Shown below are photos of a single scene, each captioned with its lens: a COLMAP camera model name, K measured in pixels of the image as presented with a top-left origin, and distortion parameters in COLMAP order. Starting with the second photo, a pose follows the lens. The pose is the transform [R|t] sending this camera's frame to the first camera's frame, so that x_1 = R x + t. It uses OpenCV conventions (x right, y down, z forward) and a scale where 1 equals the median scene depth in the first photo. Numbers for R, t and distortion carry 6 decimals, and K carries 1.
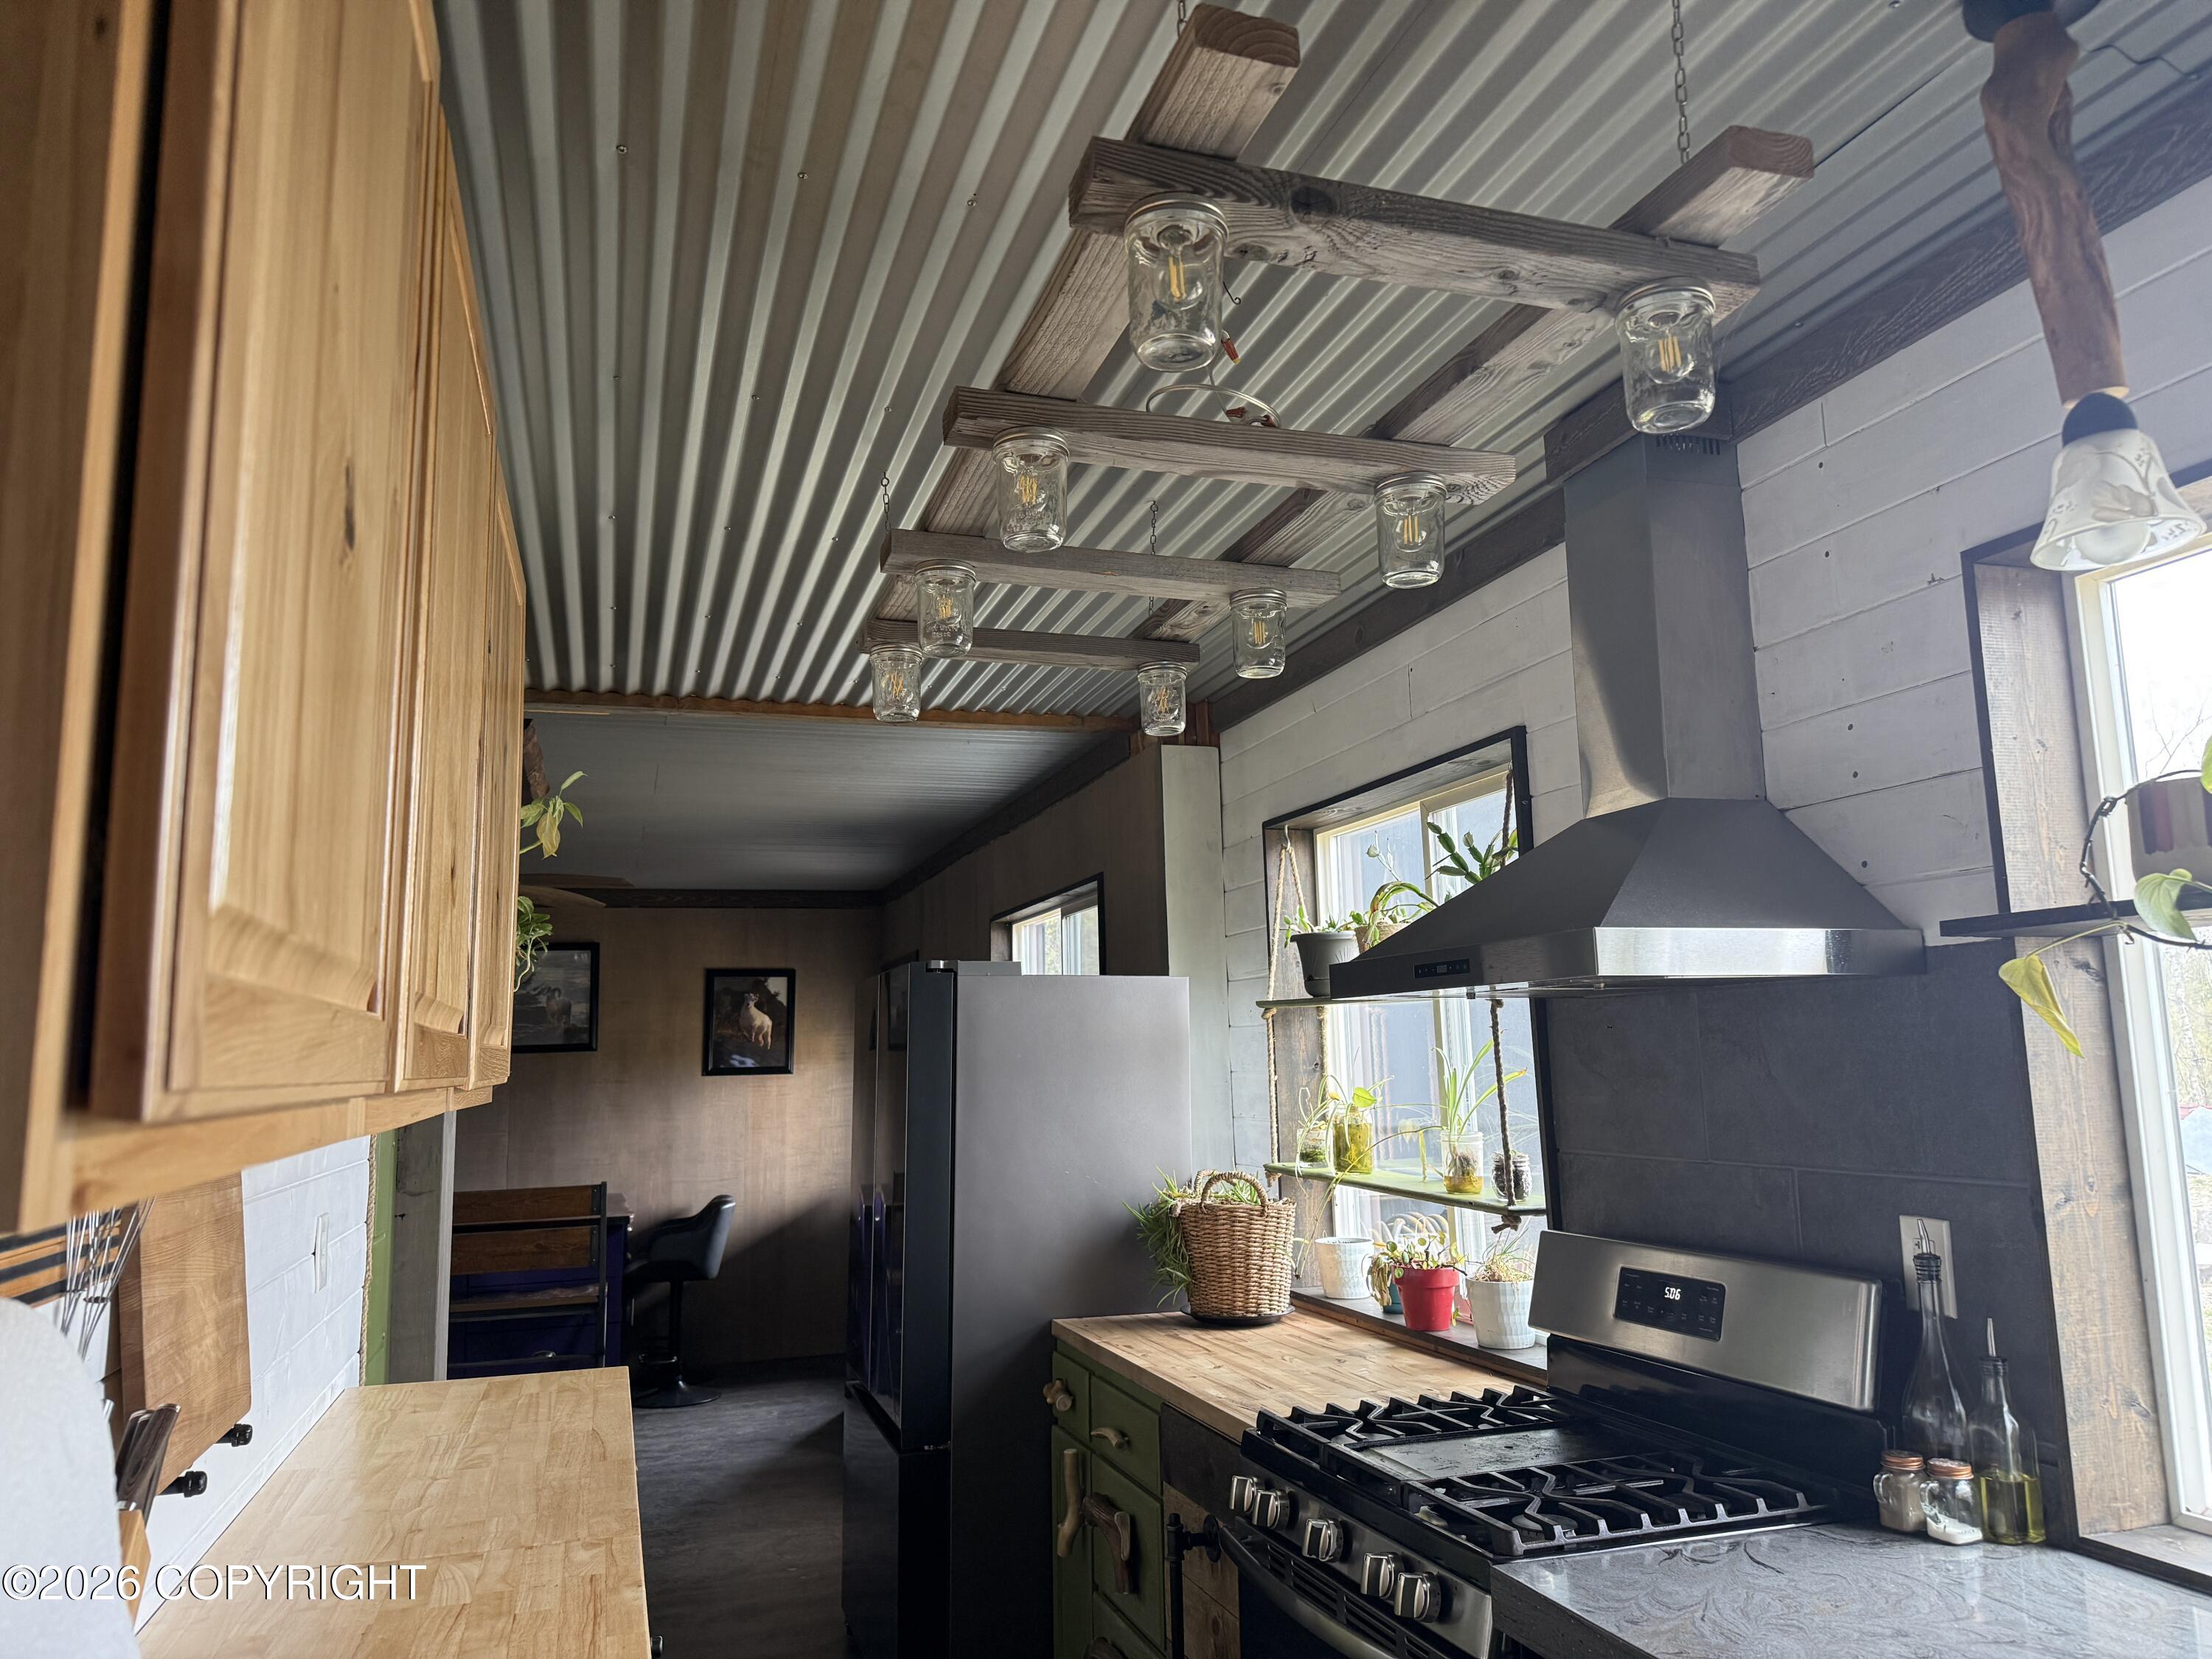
lens RADIAL K [[1560.3, 0, 1121.3], [0, 1560.3, 831.1], [0, 0, 1]] dist [0.143636, -0.224804]
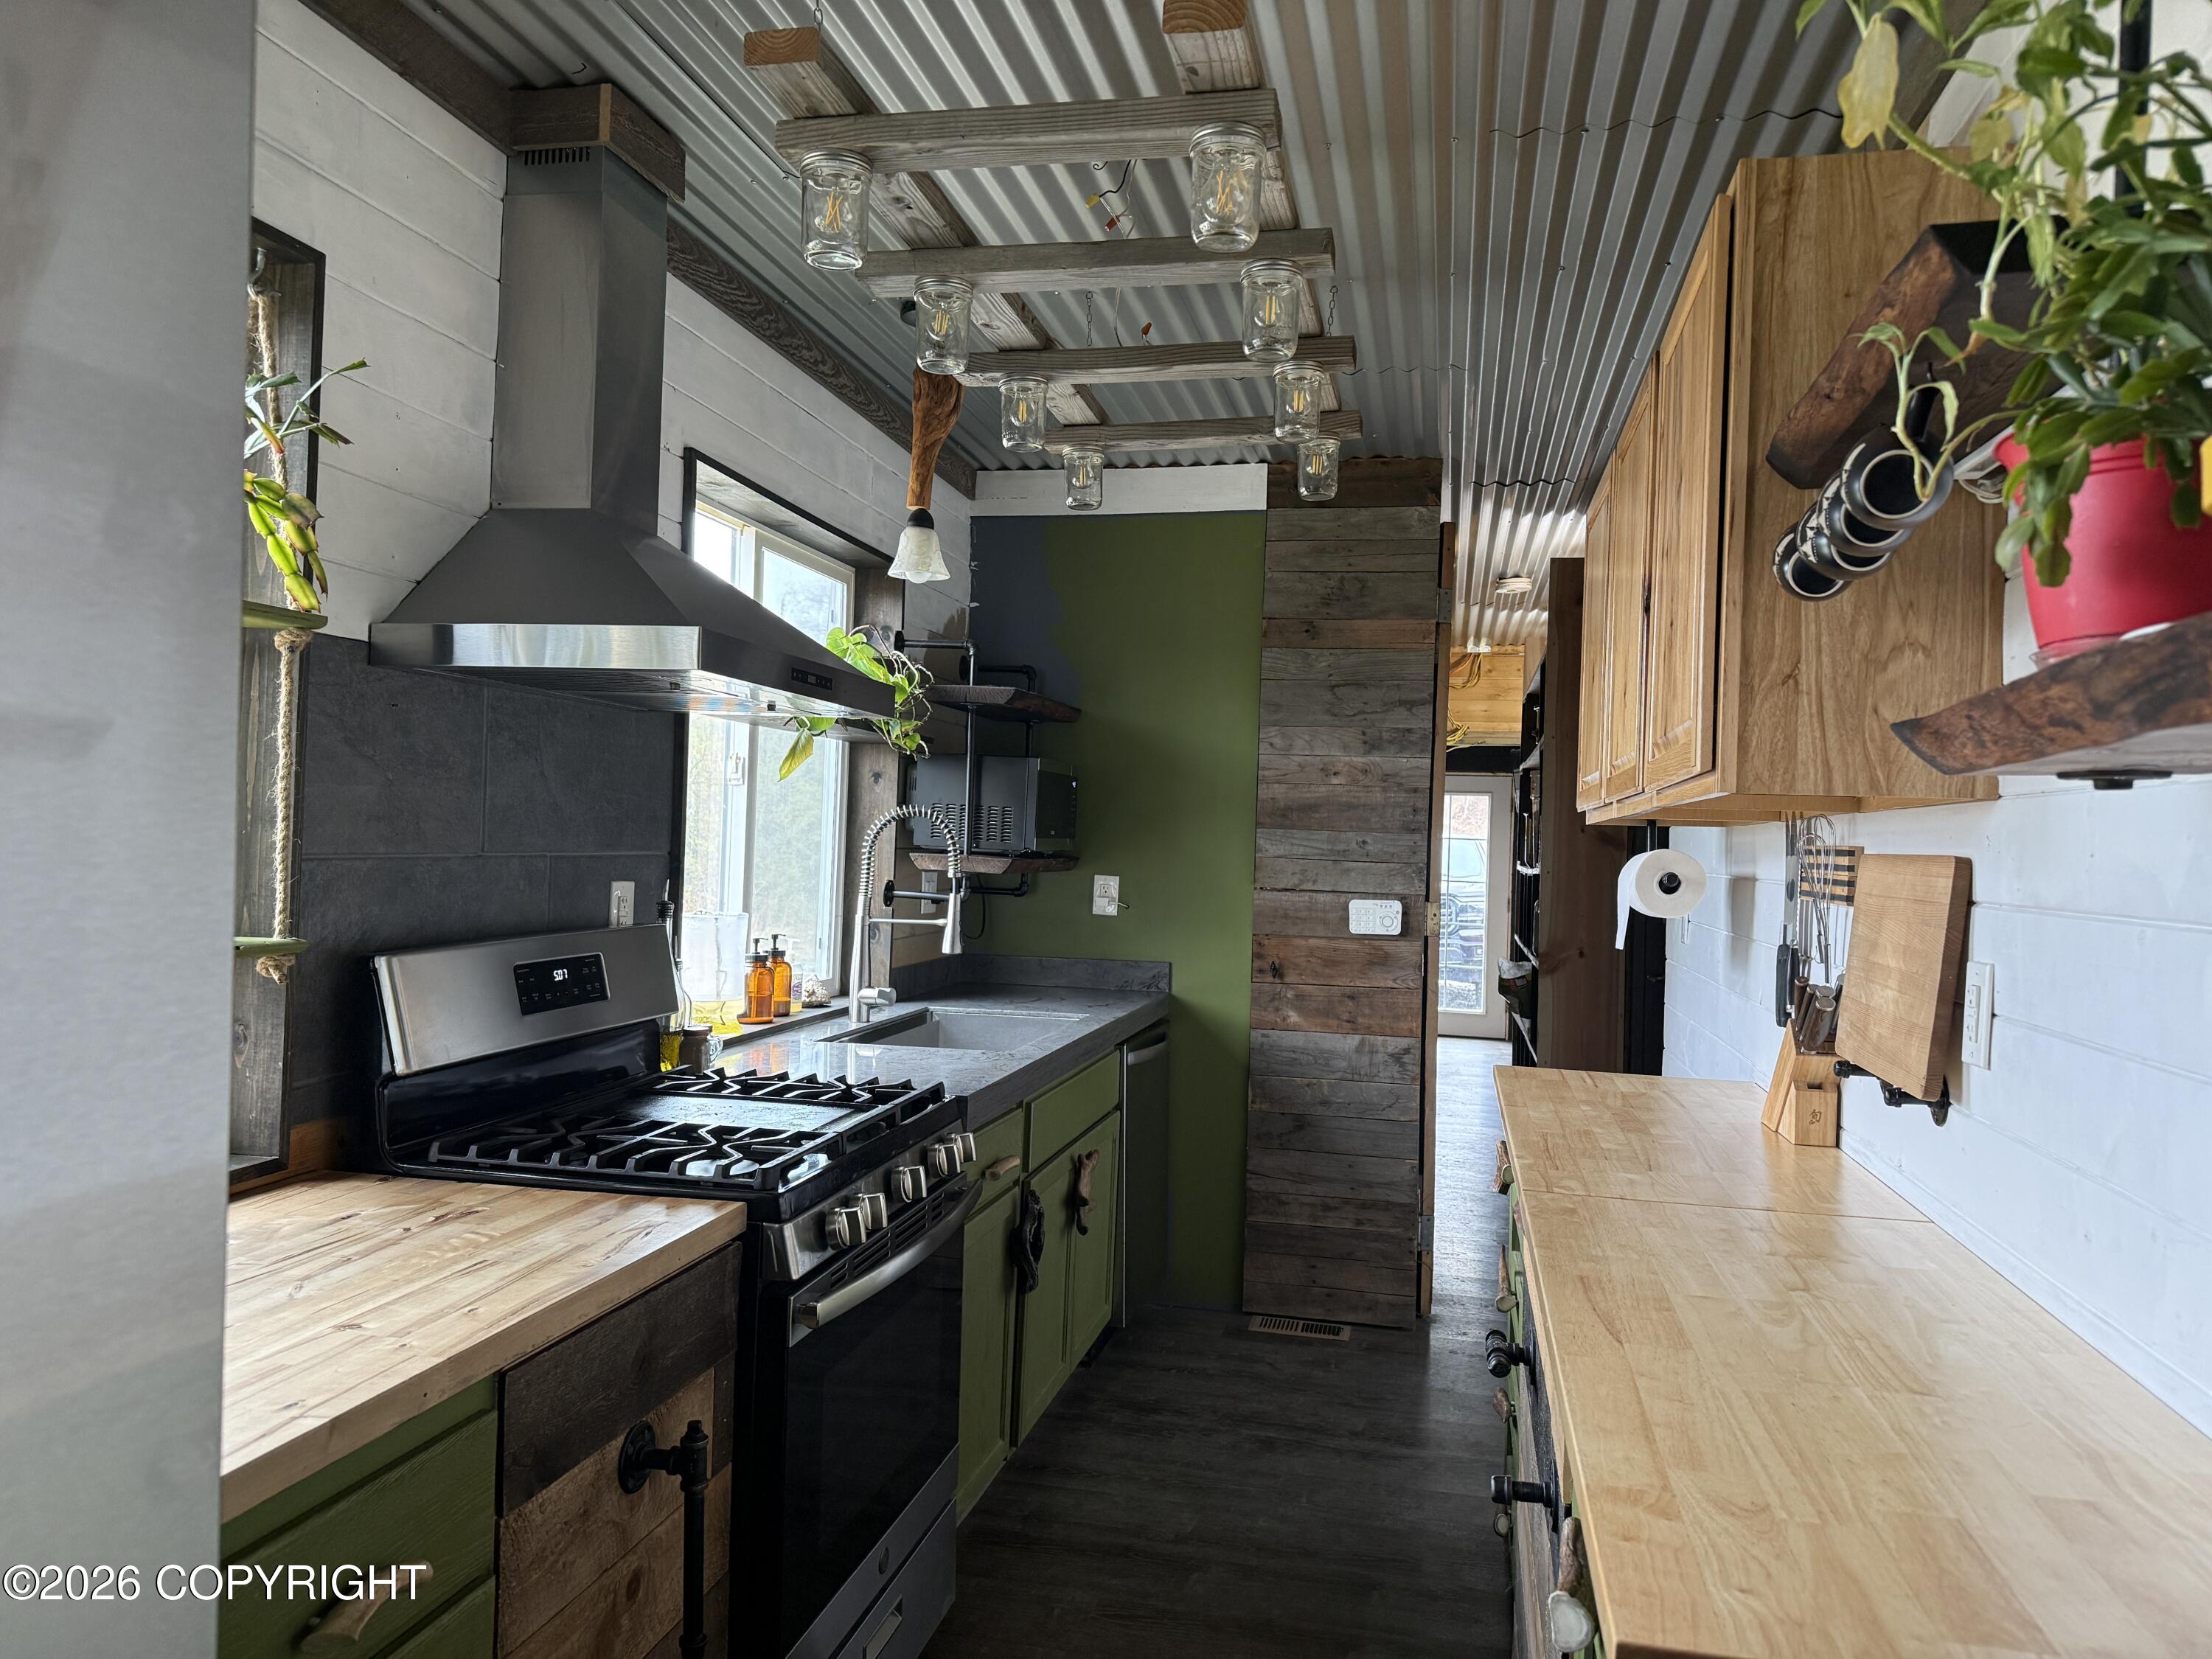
lens RADIAL K [[1573.9, 0, 1106.0], [0, 1573.9, 829.5], [0, 0, 1]] dist [0.089377, -0.101620]
pose [[-0.858864, -0.005569, 0.512173, -0.494948], [-0.091267, 0.985603, -0.142329, 0.305158], [-0.504006, -0.168986, -0.847007, 1.682418]]
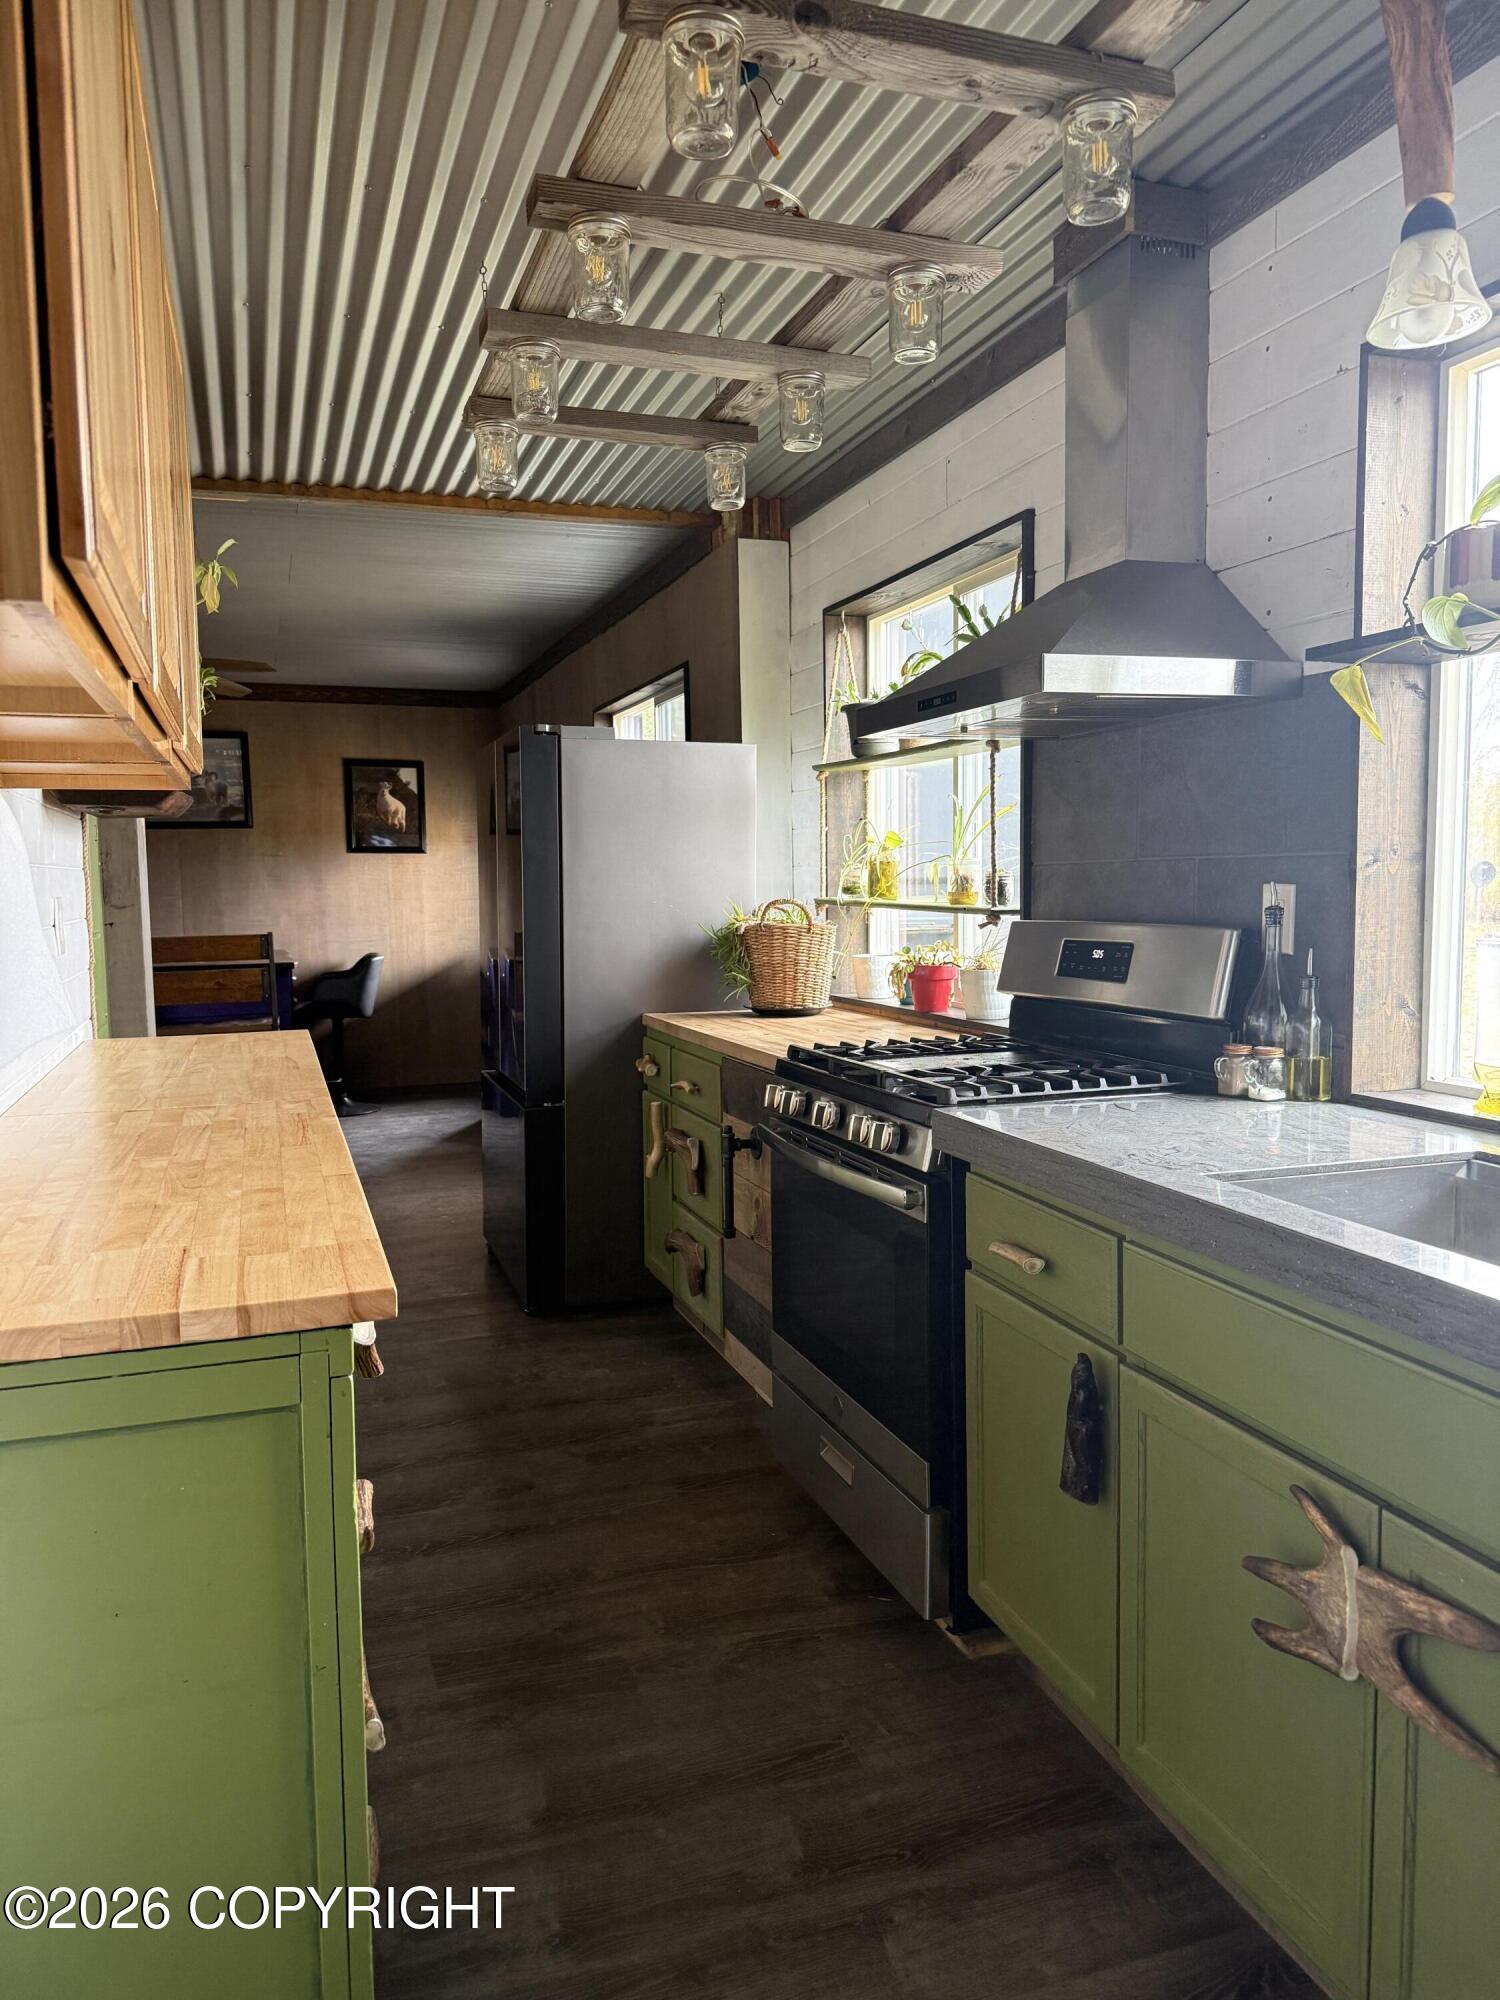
lens RADIAL K [[1423.1, 0, 750.0], [0, 1423.1, 1000.0], [0, 0, 1]] dist [0.089377, -0.101620]
pose [[0.999770, 0.008696, 0.019617, 0.031188], [-0.012985, 0.972995, 0.230459, 0.055271], [-0.017083, -0.230661, 0.972884, -0.166372]]
